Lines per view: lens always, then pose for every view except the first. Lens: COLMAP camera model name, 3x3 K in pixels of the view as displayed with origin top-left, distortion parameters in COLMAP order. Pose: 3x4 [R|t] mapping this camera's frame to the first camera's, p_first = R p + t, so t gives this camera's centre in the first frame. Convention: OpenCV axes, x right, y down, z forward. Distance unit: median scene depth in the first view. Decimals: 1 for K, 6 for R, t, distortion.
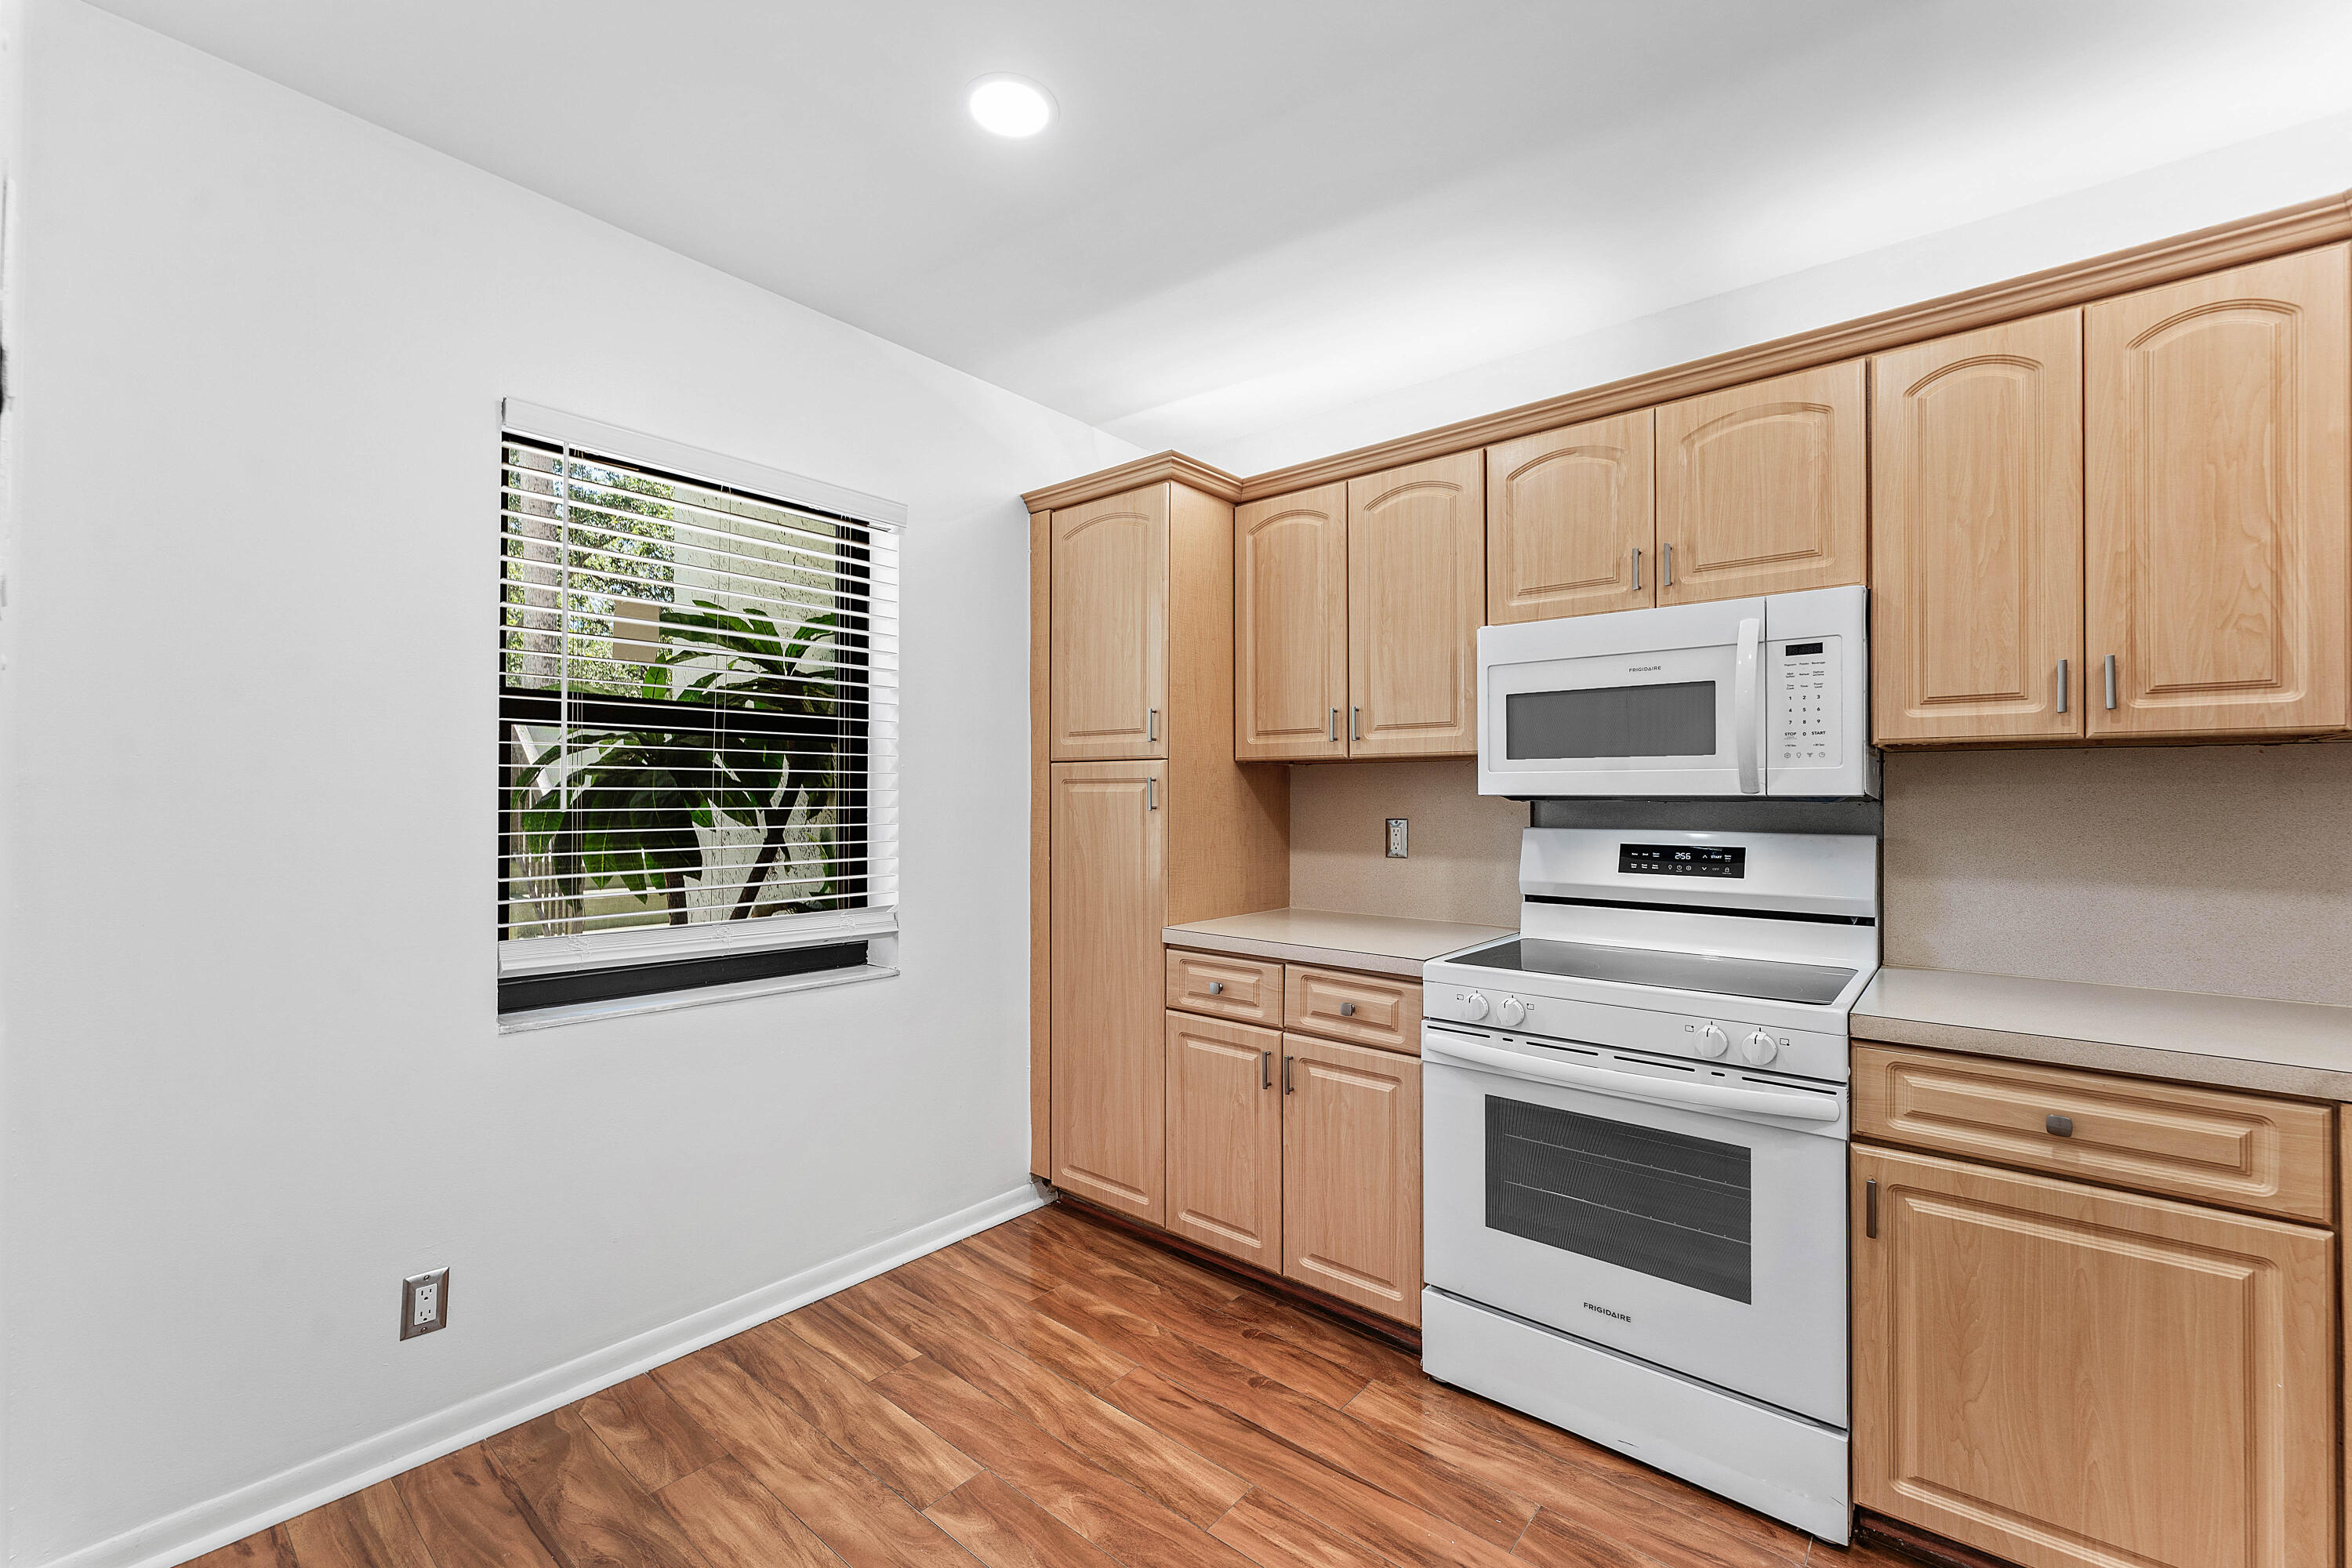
lens RADIAL K [[964.3, 0, 1173.1], [0, 964.3, 791.6], [0, 0, 1]] dist [-0.001166, -0.000380]
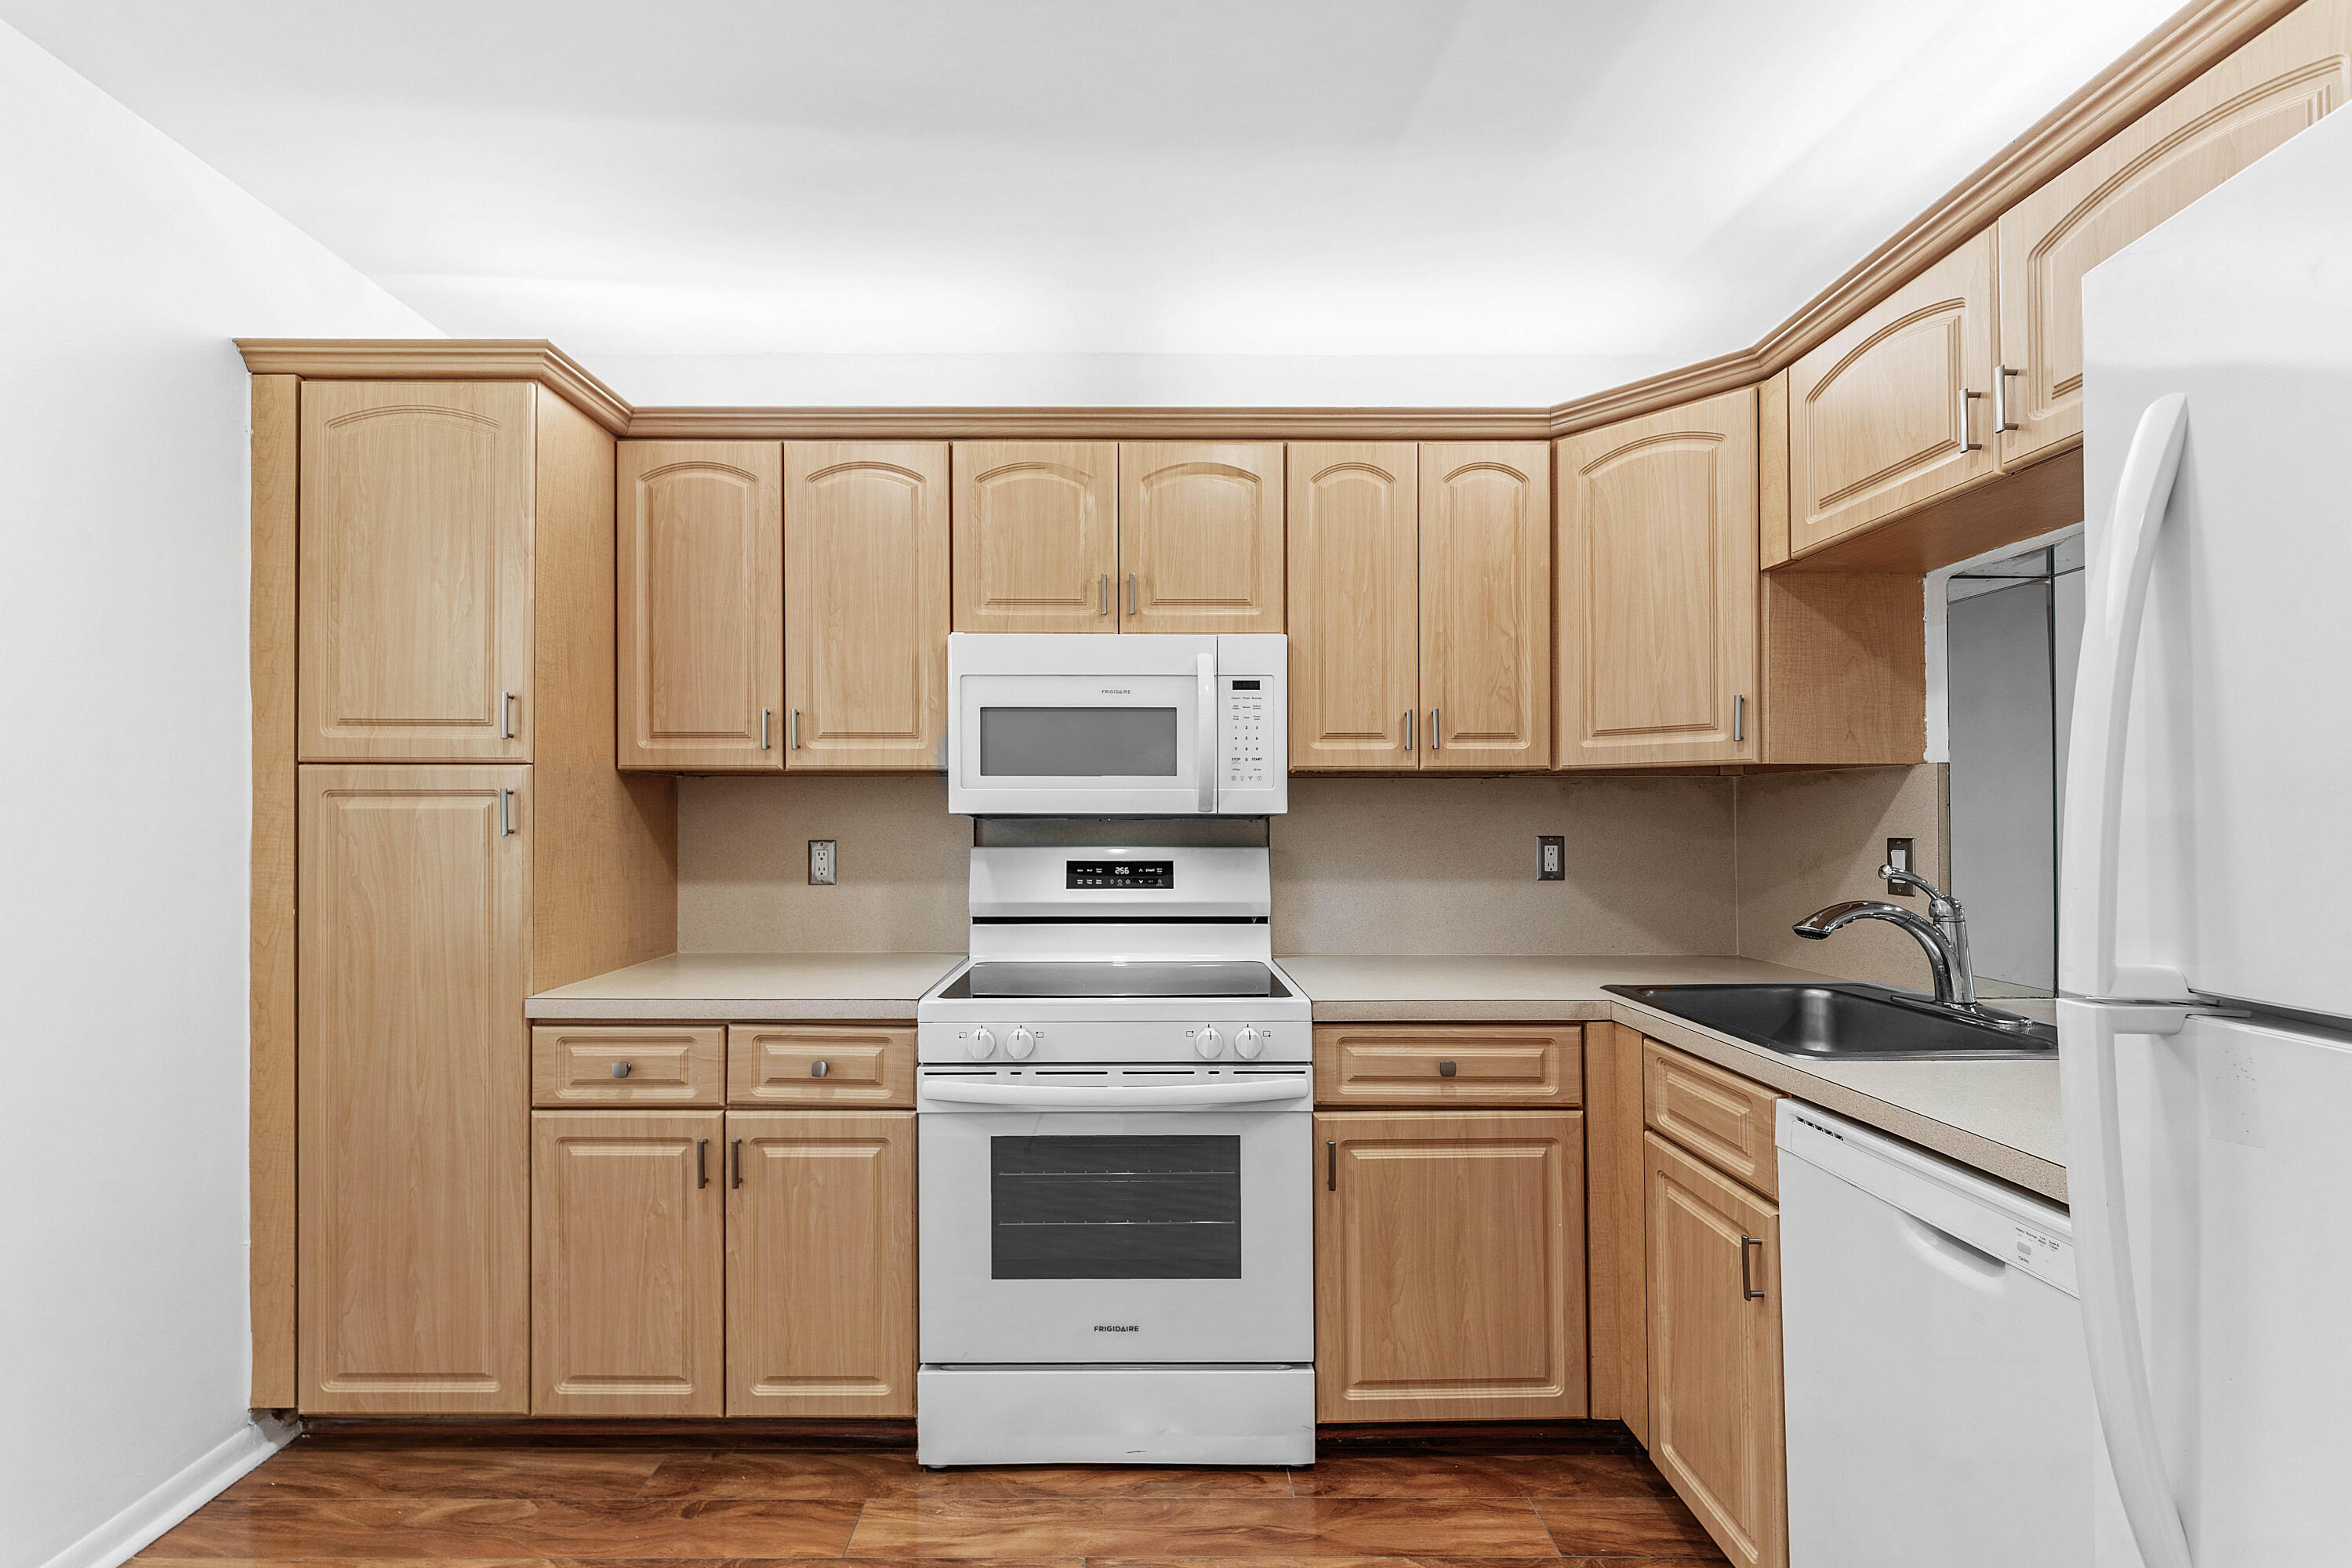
lens RADIAL K [[974.0, 0, 1138.7], [0, 974.0, 806.8], [0, 0, 1]] dist [0.000437, -0.000592]
pose [[0.761960, 0.003597, 0.647614, -0.158273], [-0.001639, 0.999992, -0.003625, 0.000327], [-0.647622, 0.001701, 0.761960, 0.175510]]
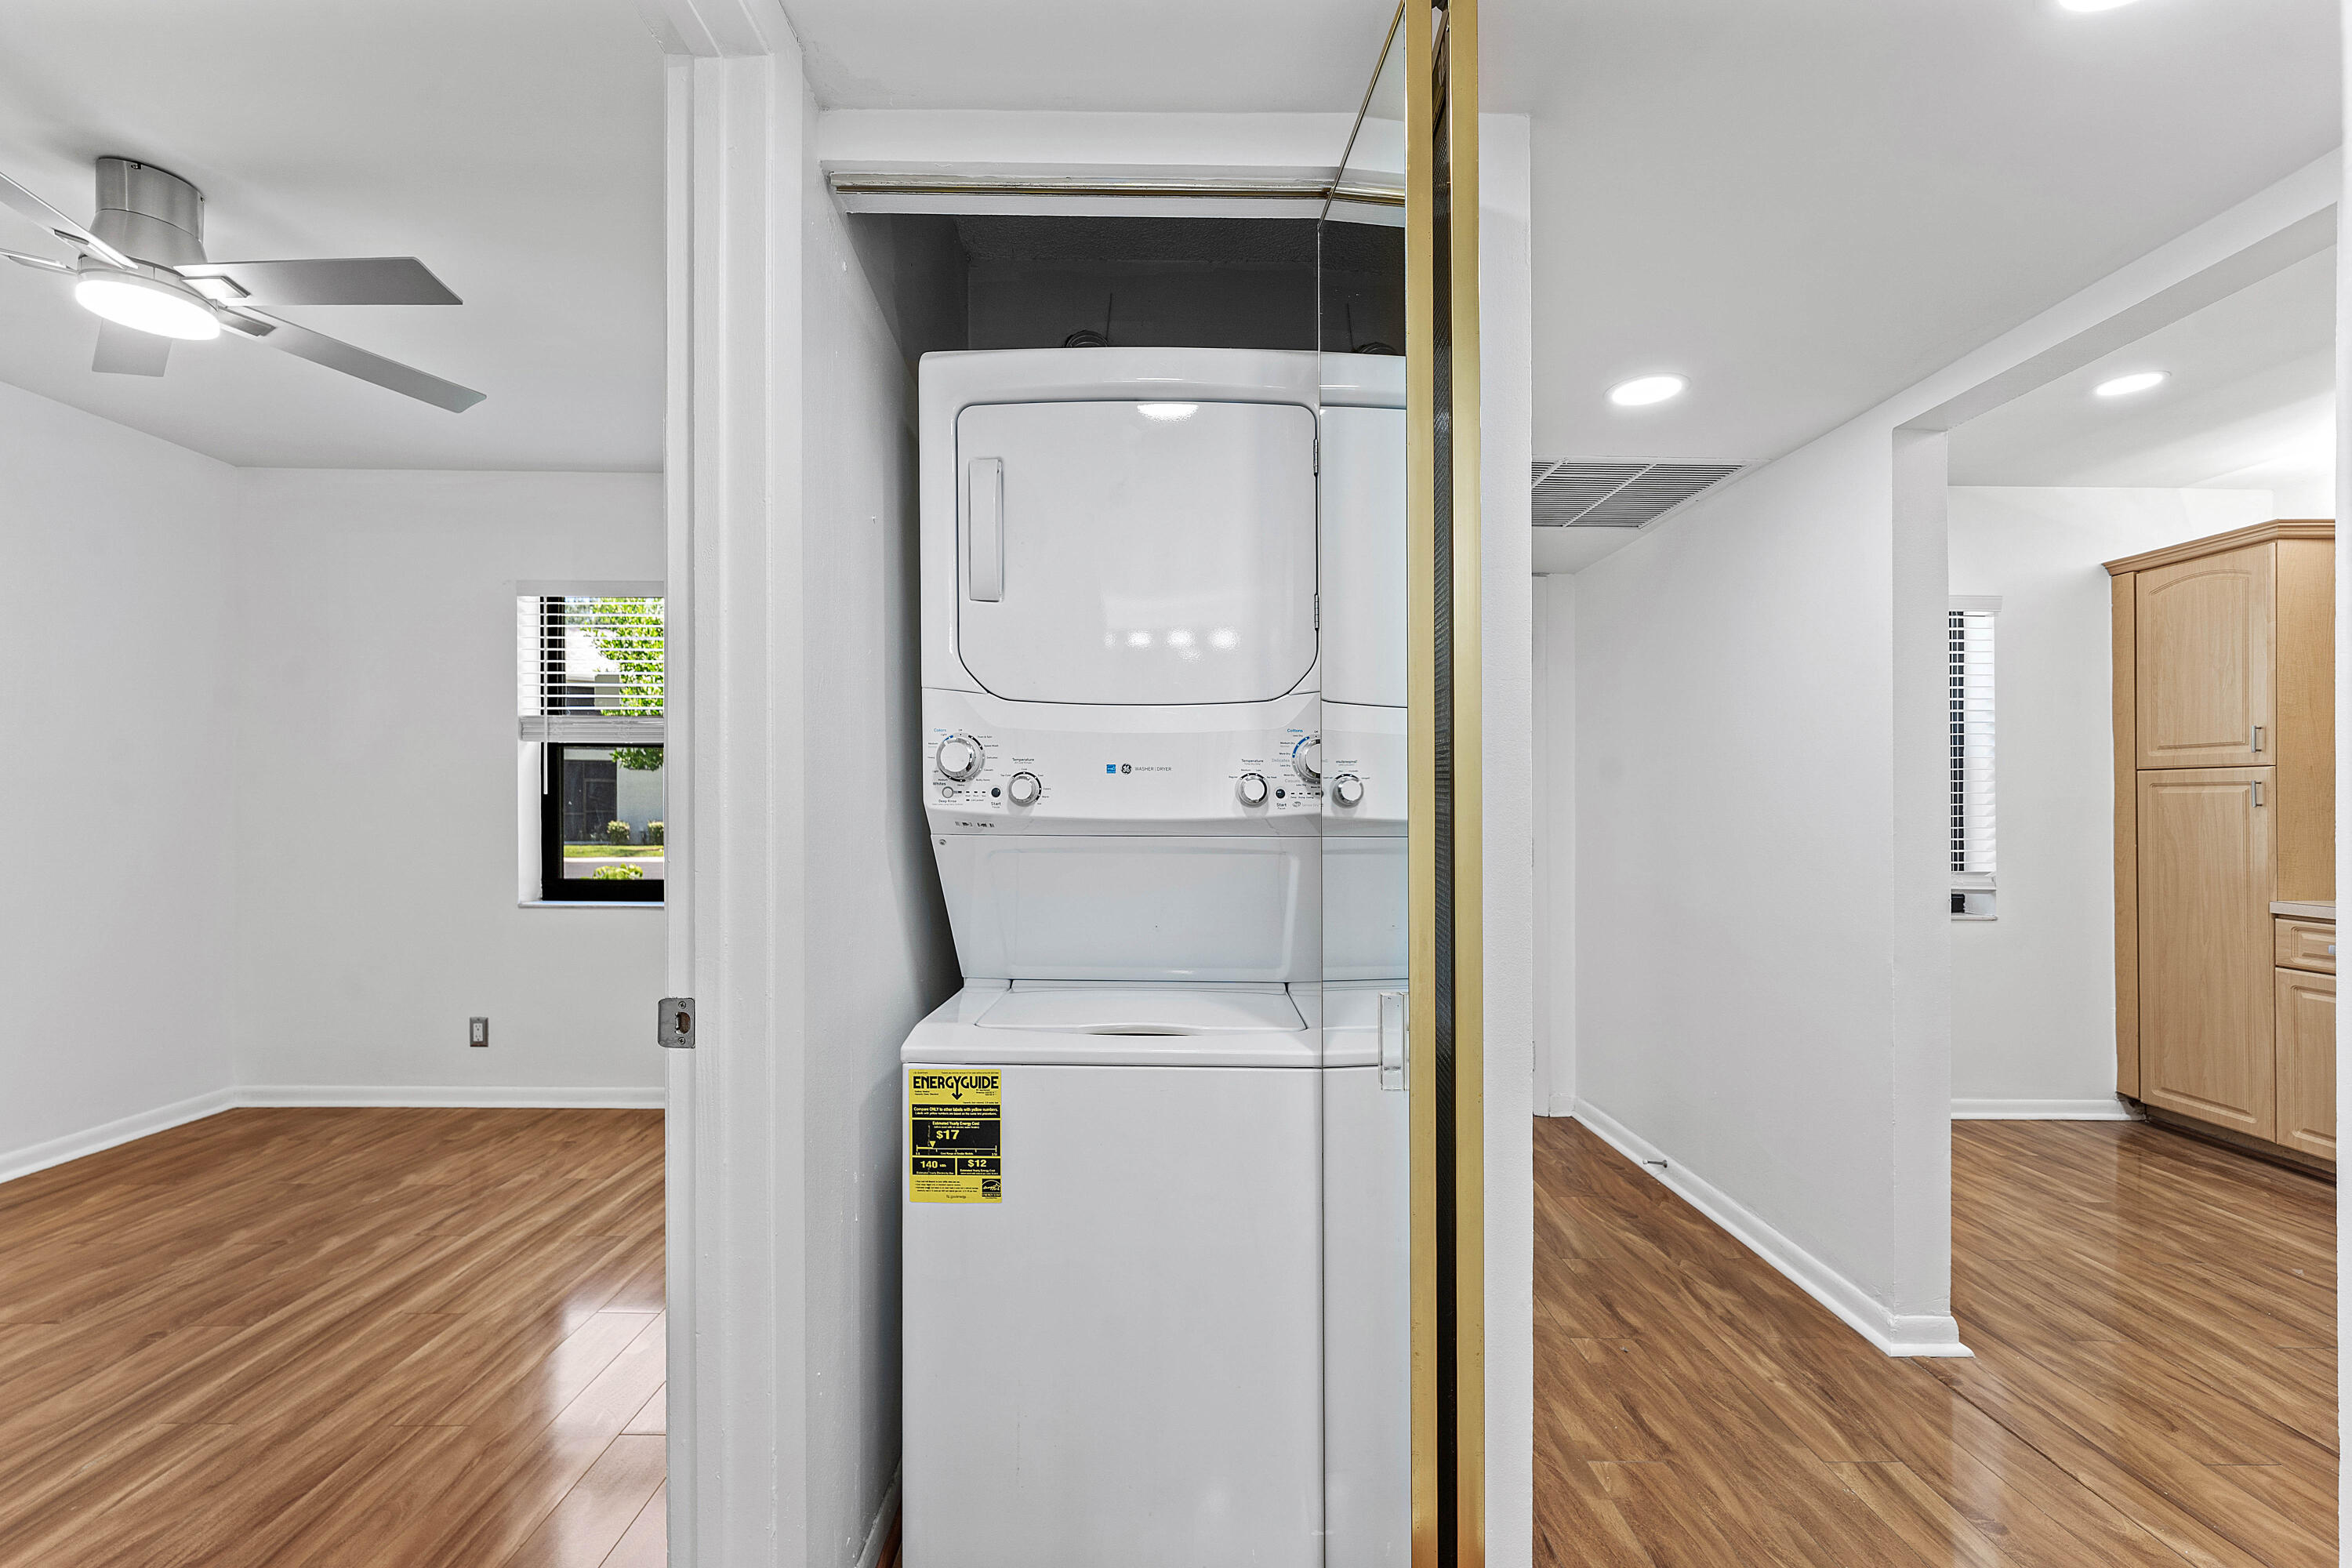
lens RADIAL K [[972.8, 0, 1172.8], [0, 972.8, 806.3], [0, 0, 1]] dist [-0.000633, -0.000421]
pose [[0.657843, -0.004369, -0.753143, 0.002320], [0.009356, 0.999953, 0.002371, 0.002589], [0.753097, -0.008606, 0.657853, -1.056069]]
